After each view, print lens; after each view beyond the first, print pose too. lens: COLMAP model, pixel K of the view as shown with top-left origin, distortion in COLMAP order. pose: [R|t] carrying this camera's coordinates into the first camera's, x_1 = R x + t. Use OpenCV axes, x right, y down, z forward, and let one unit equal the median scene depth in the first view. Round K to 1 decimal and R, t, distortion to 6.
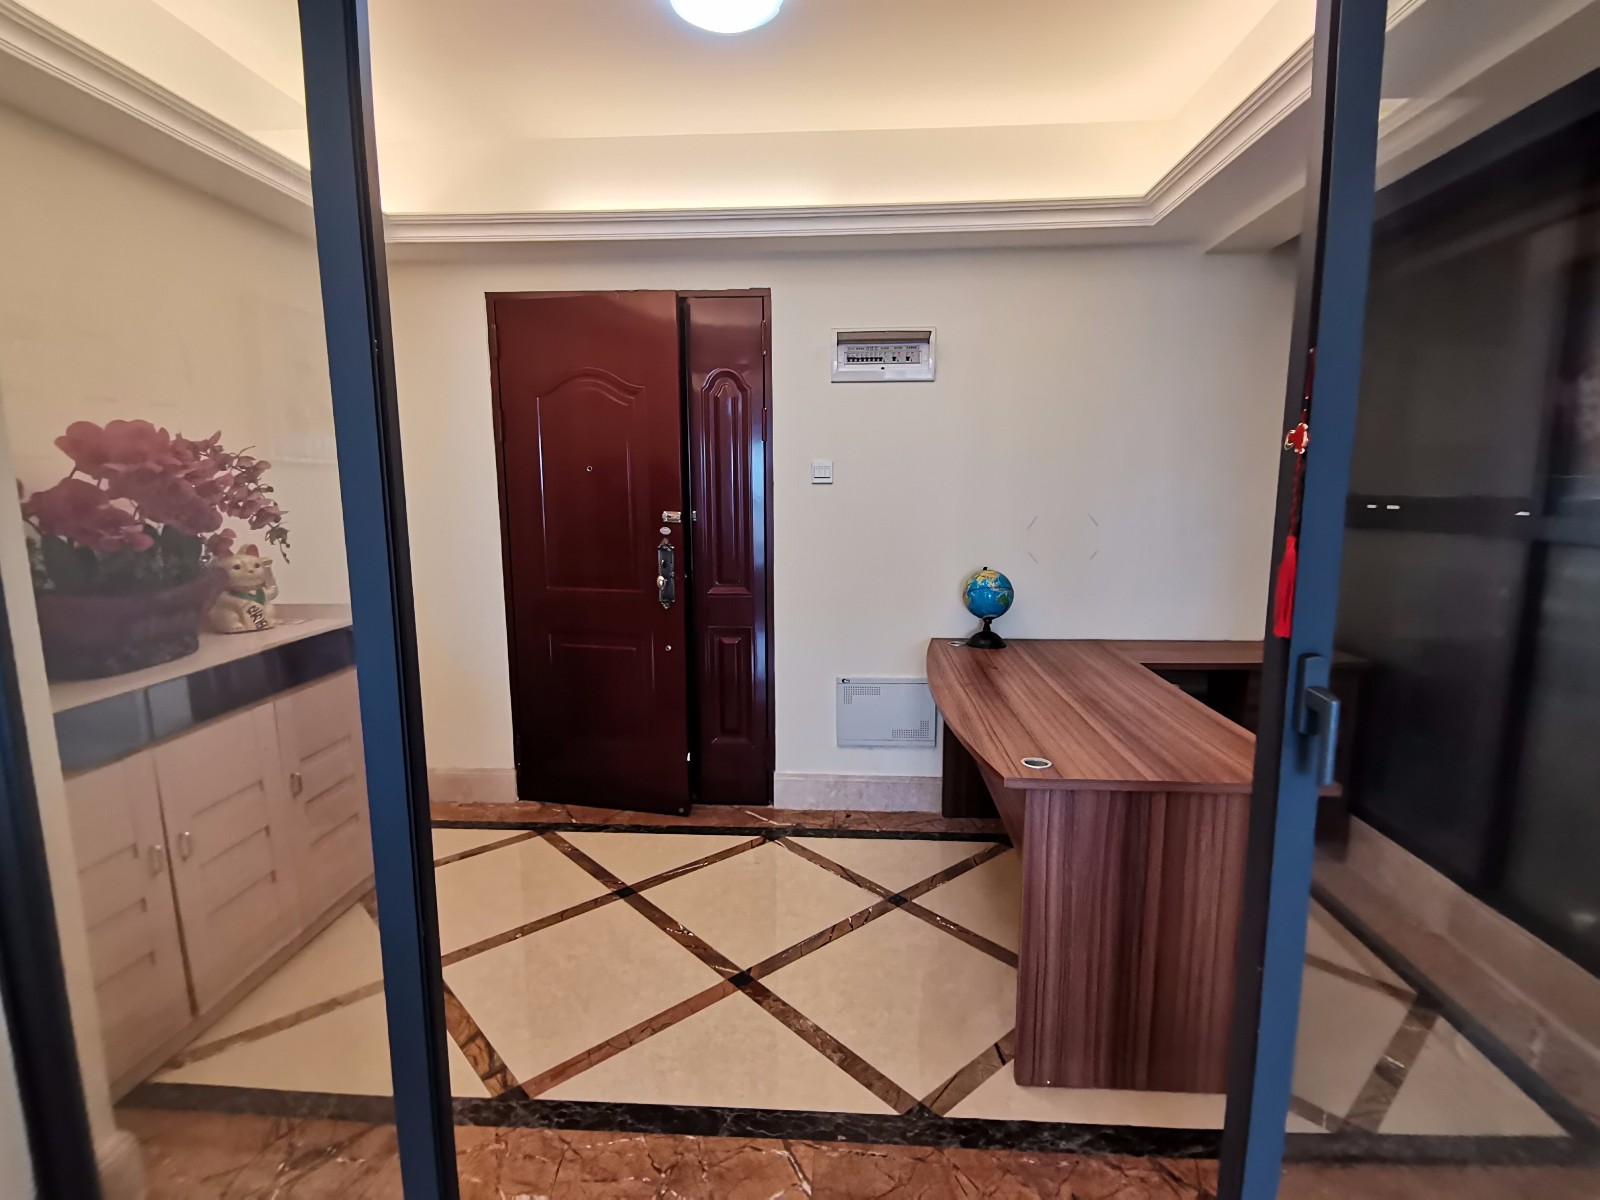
lens RADIAL K [[798.7, 0, 792.9], [0, 798.7, 602.7], [0, 0, 1]] dist [0.041961, 0.000422]
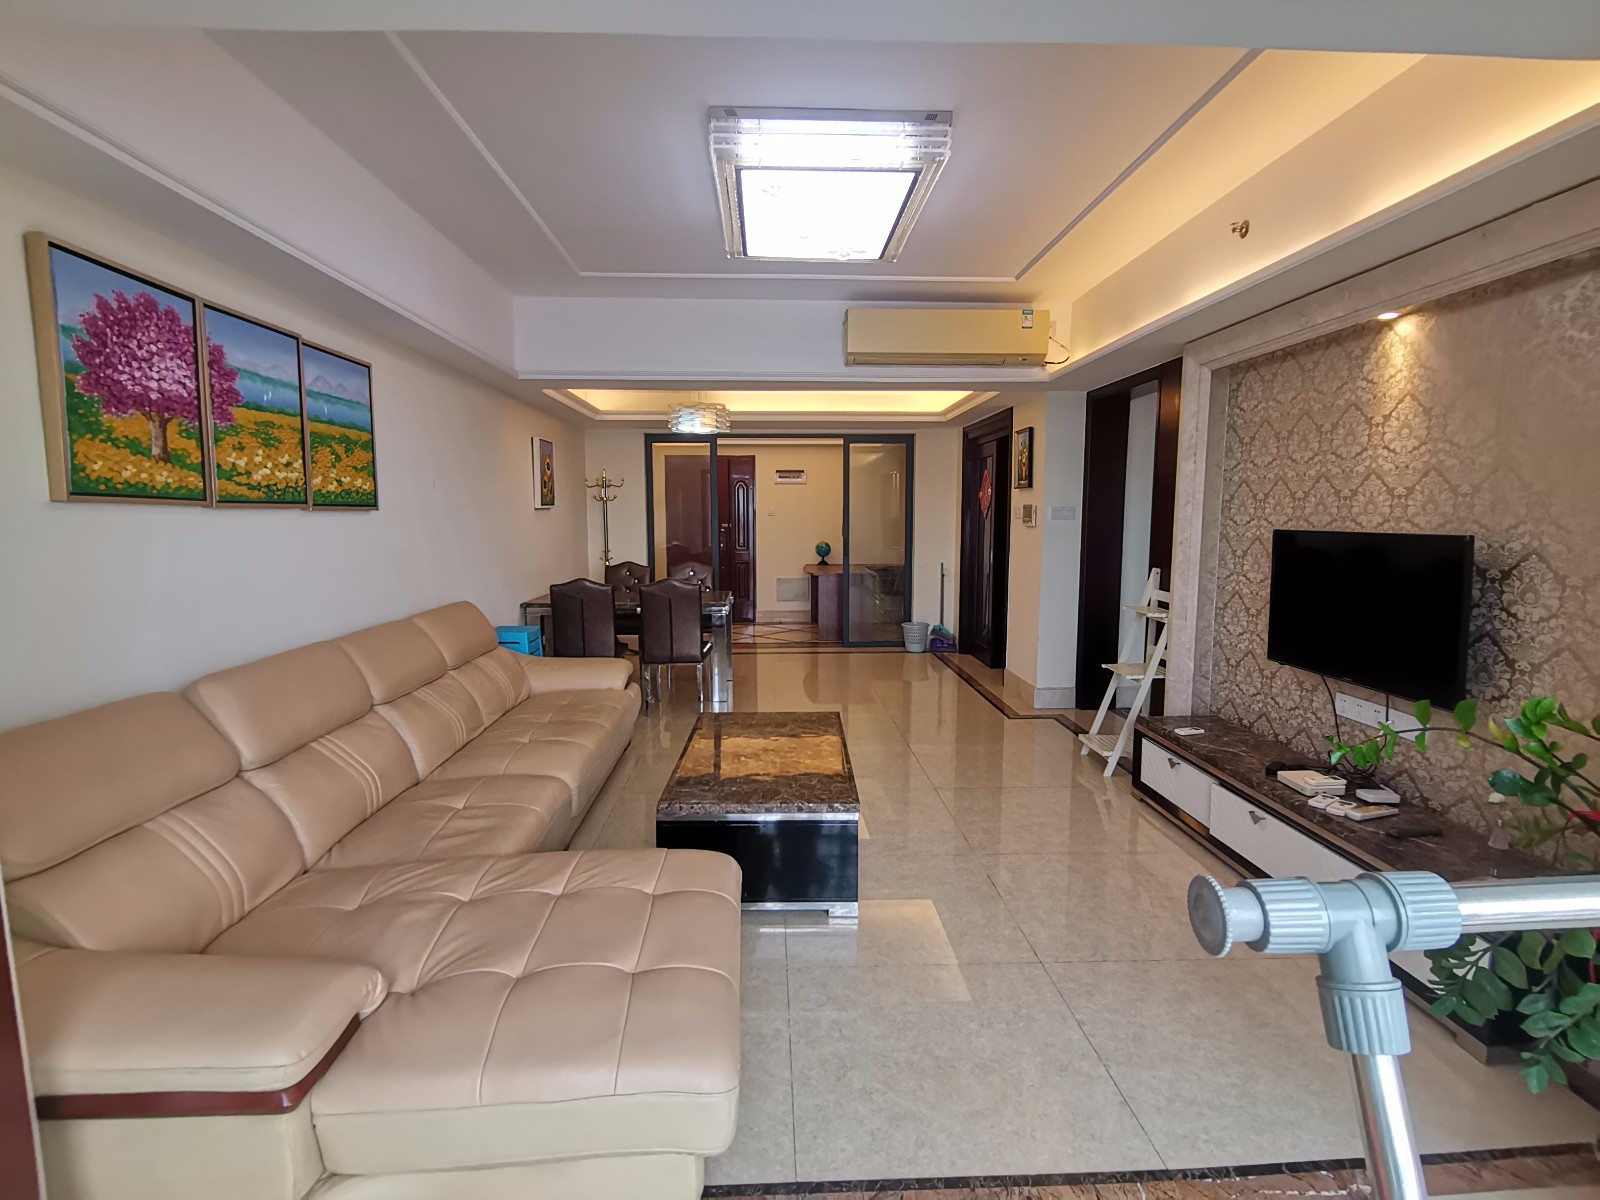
lens RADIAL K [[798.7, 0, 796.7], [0, 798.7, 600.8], [0, 0, 1]] dist [0.041961, 0.000422]
pose [[0.994718, -0.006301, 0.102450, -0.198471], [0.010768, 0.999013, -0.043105, 0.336973], [-0.102077, 0.043981, 0.993804, -2.205800]]
